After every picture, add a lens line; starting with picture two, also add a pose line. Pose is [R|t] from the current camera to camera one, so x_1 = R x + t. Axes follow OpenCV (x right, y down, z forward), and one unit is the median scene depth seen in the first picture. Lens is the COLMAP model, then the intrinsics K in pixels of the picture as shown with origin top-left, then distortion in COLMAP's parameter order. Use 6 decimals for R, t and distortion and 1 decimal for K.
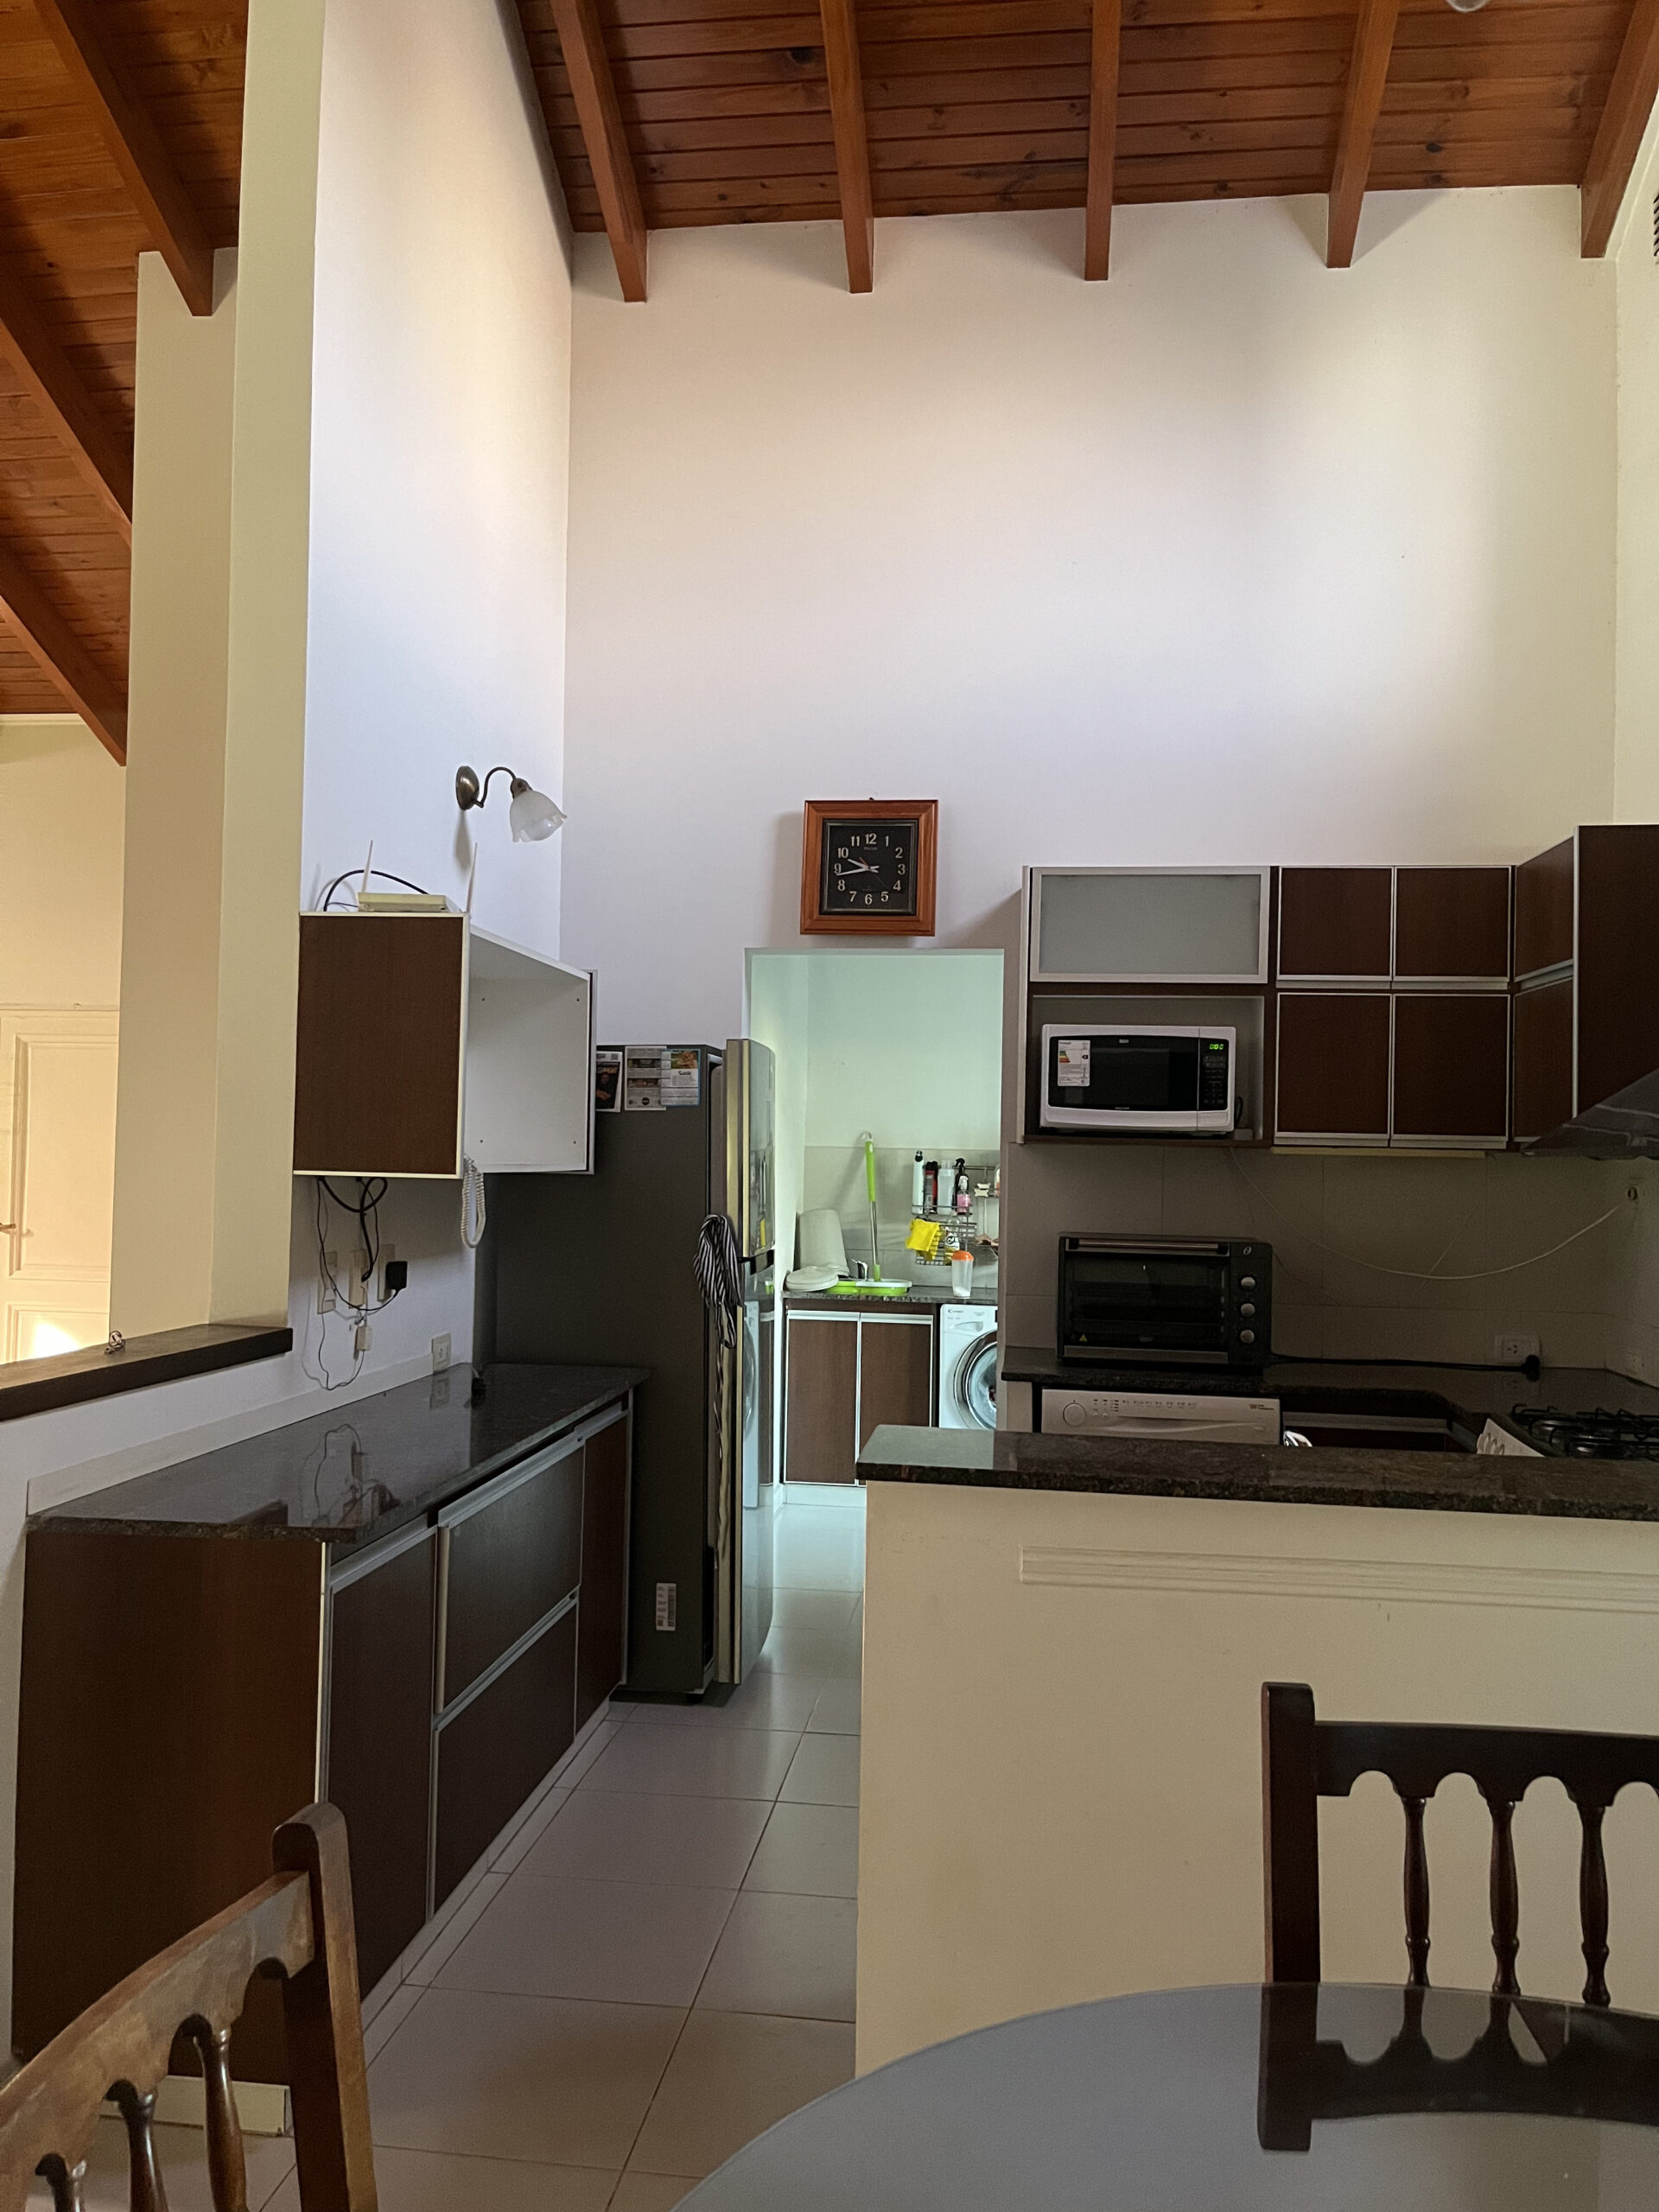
lens RADIAL K [[1676.5, 0, 821.1], [0, 1676.5, 1120.5], [0, 0, 1]] dist [0.064405, -0.093589]
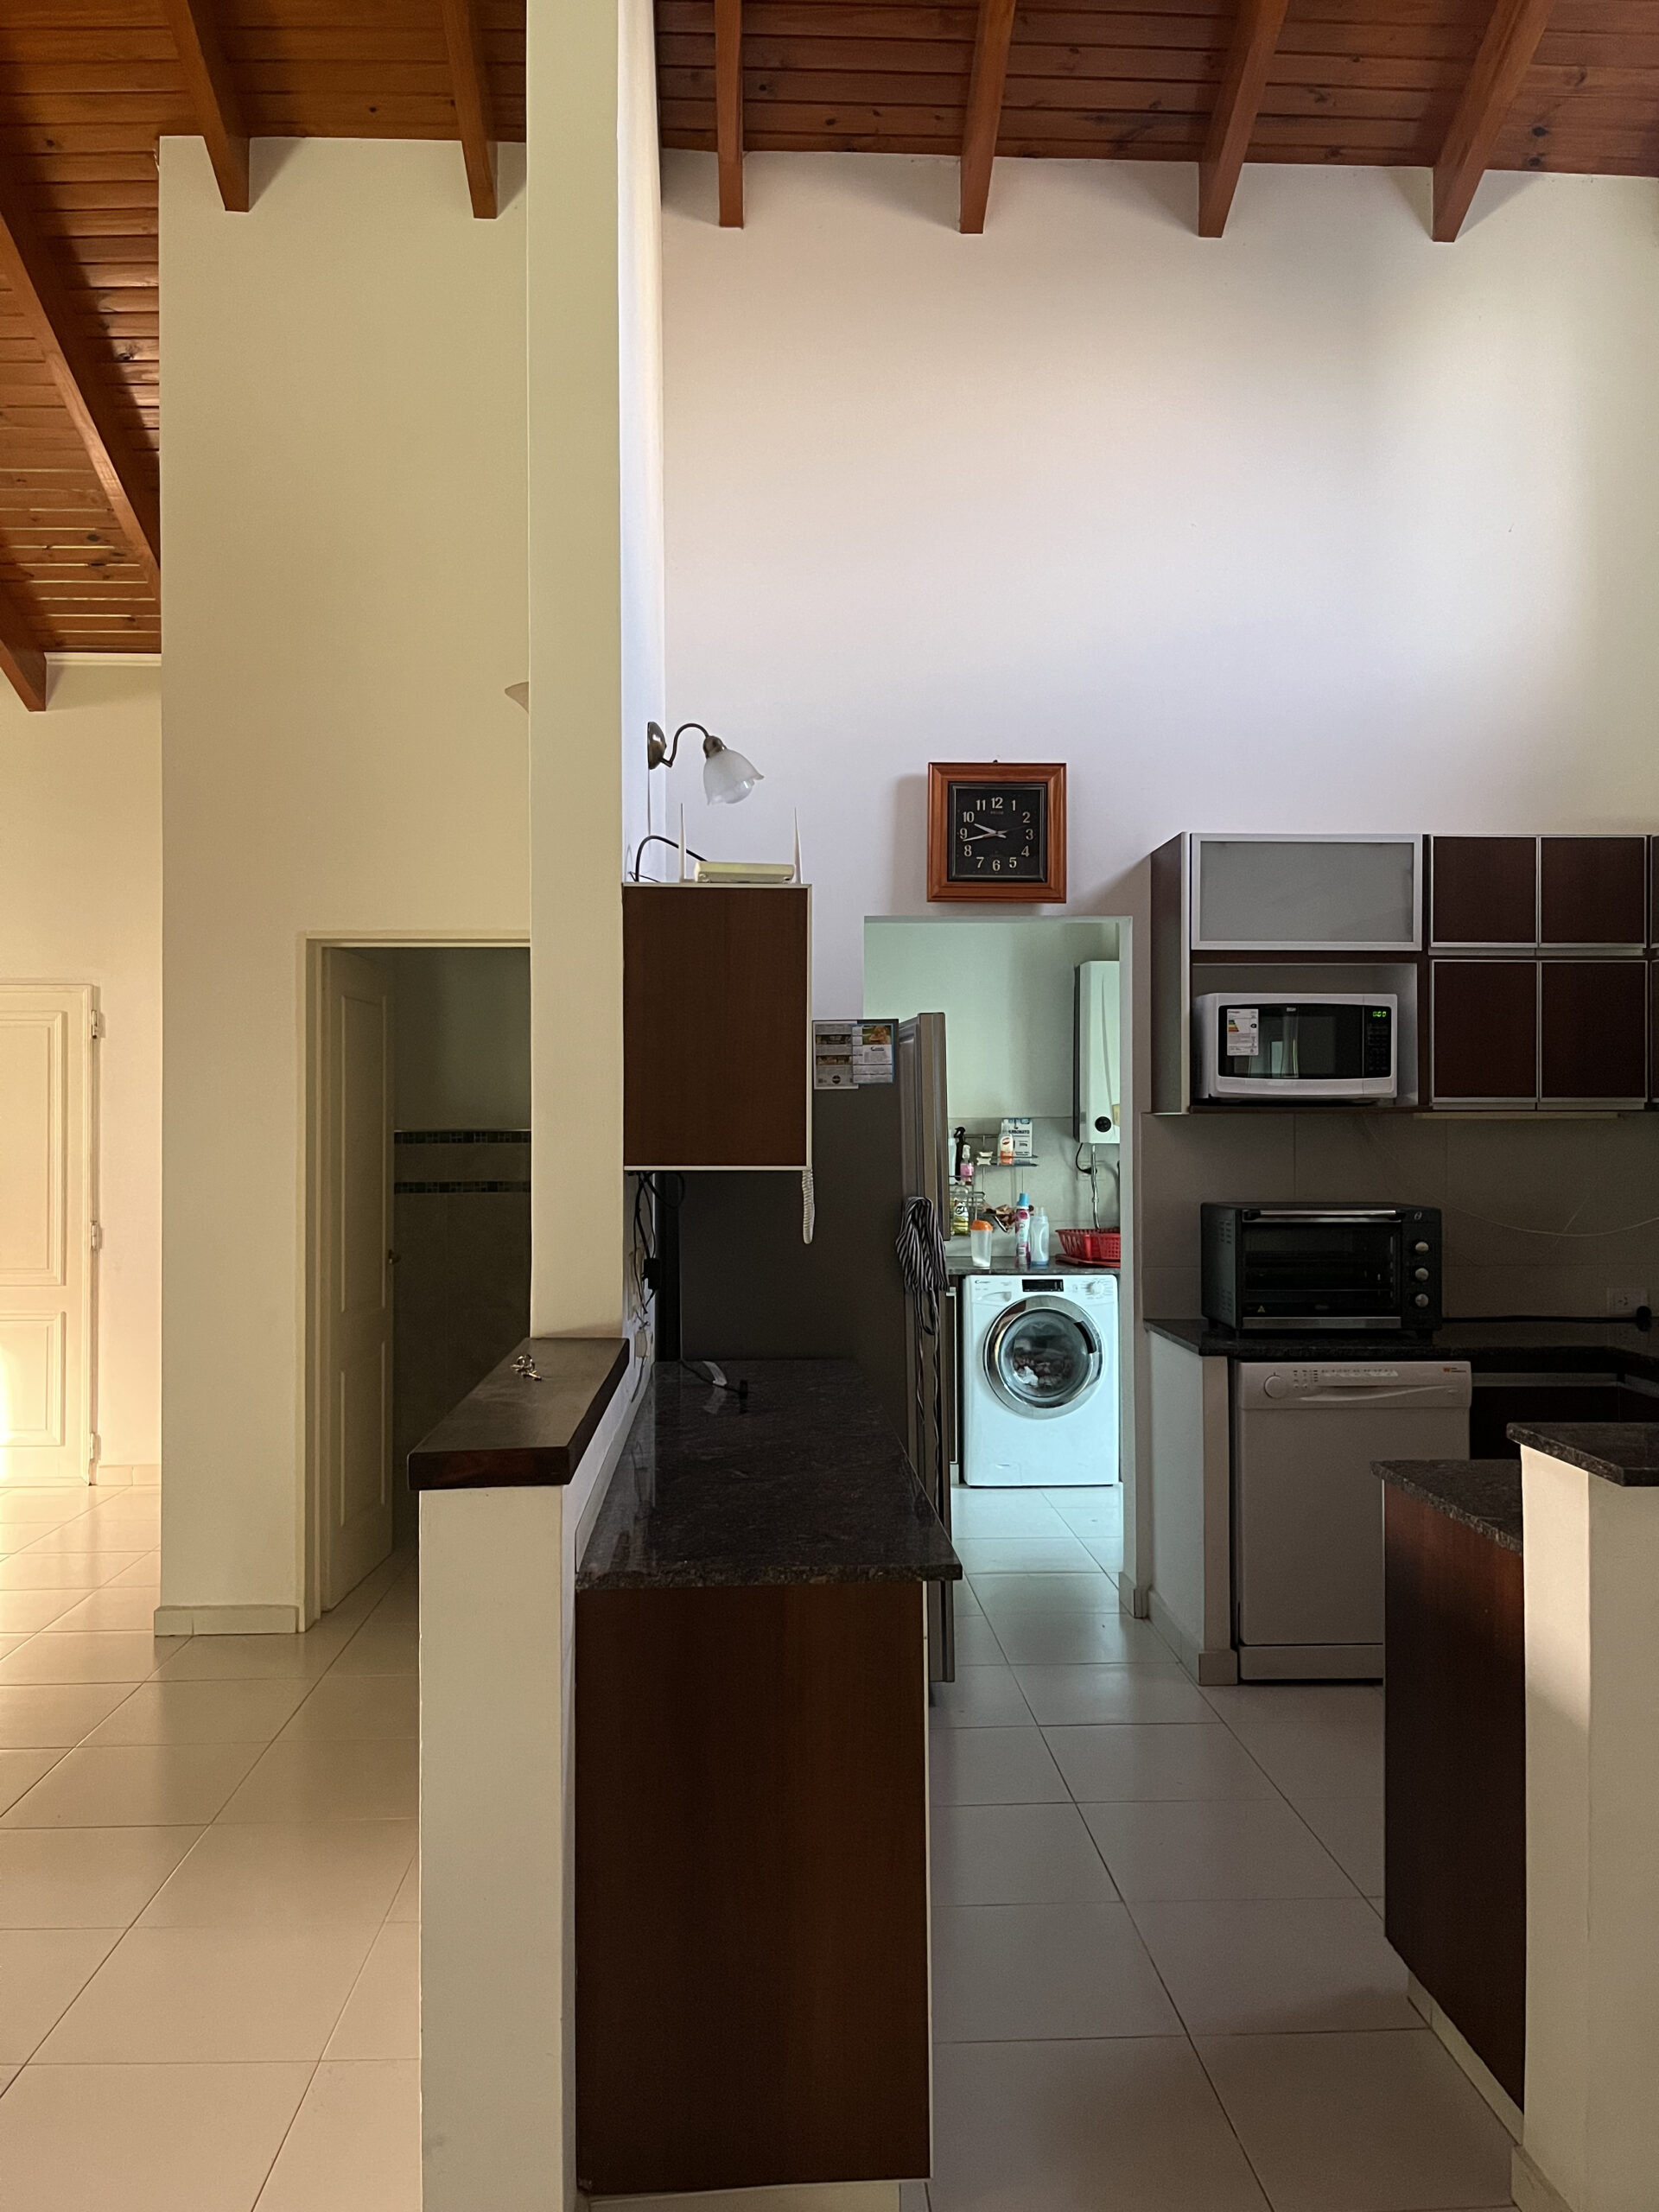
lens RADIAL K [[1676.5, 0, 828.1], [0, 1676.5, 1113.3], [0, 0, 1]] dist [0.064405, -0.093589]
pose [[0.984519, -0.022269, 0.173859, -0.265739], [0.018959, 0.999607, 0.020673, -0.011728], [-0.174251, -0.017056, 0.984554, 0.064521]]
